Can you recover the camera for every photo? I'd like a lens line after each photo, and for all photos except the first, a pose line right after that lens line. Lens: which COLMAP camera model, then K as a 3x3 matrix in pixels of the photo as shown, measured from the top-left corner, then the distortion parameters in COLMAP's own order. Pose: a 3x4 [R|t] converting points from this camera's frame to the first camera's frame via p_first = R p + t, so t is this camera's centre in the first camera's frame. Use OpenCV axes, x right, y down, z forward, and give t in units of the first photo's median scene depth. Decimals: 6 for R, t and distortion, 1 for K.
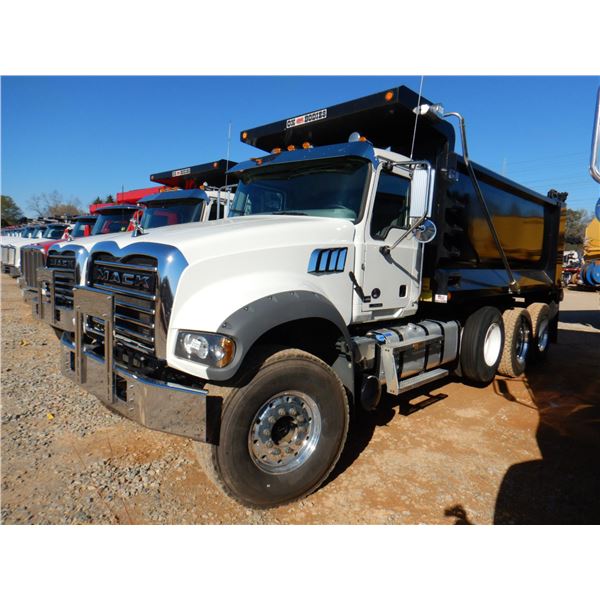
lens RADIAL K [[413.5, 0, 303.5], [0, 413.5, 299.1], [0, 0, 1]] dist [0.004574, 0.002979]
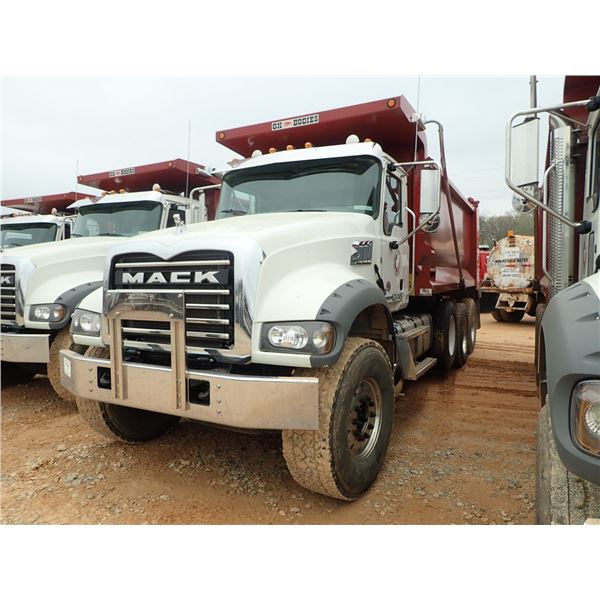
lens RADIAL K [[451.3, 0, 300.0], [0, 451.3, 300.0], [0, 0, 1]] dist [-0.003920, -0.000524]
pose [[0.957166, -0.060948, 0.283051, -0.380412], [0.075652, 0.996279, -0.041300, 0.052417], [-0.279480, 0.060944, 0.958215, -0.029024]]
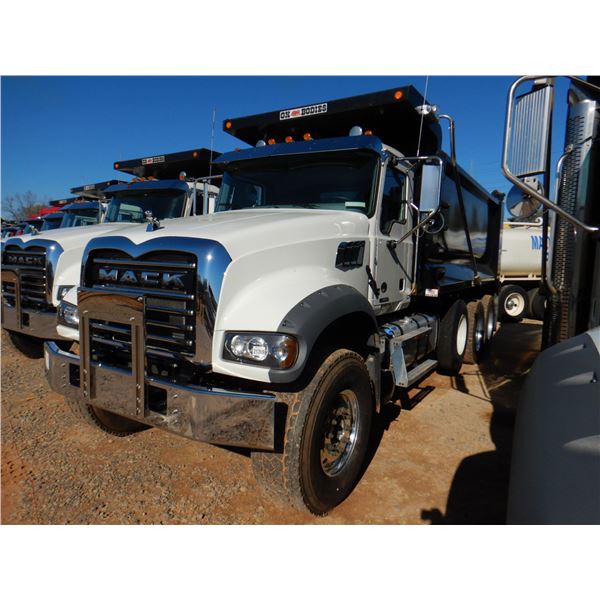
lens RADIAL K [[427.2, 0, 302.1], [0, 427.2, 296.5], [0, 0, 1]] dist [-0.004105, -0.002429]
pose [[0.979073, -0.033112, 0.200799, -0.238930], [0.034507, 0.999398, -0.003451, 0.005010], [-0.200563, 0.010308, 0.979626, 0.027204]]
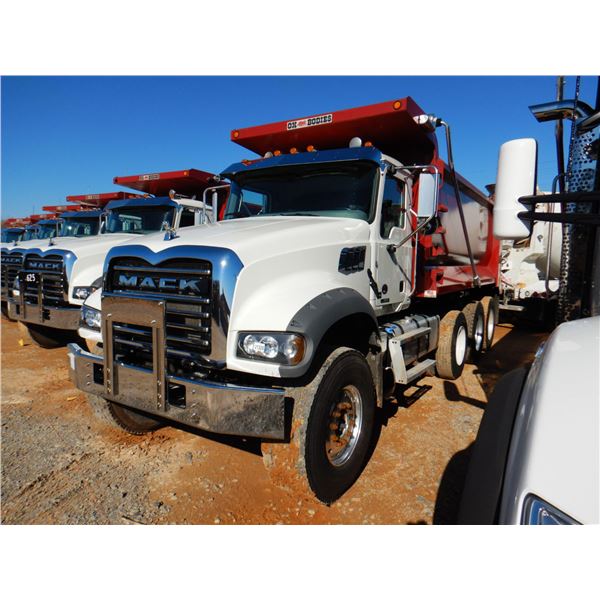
lens RADIAL K [[427.2, 0, 302.1], [0, 427.2, 296.5], [0, 0, 1]] dist [-0.004105, -0.002429]
pose [[0.980124, -0.043699, 0.193515, -0.257112], [0.046620, 0.998857, -0.010567, 0.006321], [-0.192832, 0.019379, 0.981040, -0.033926]]
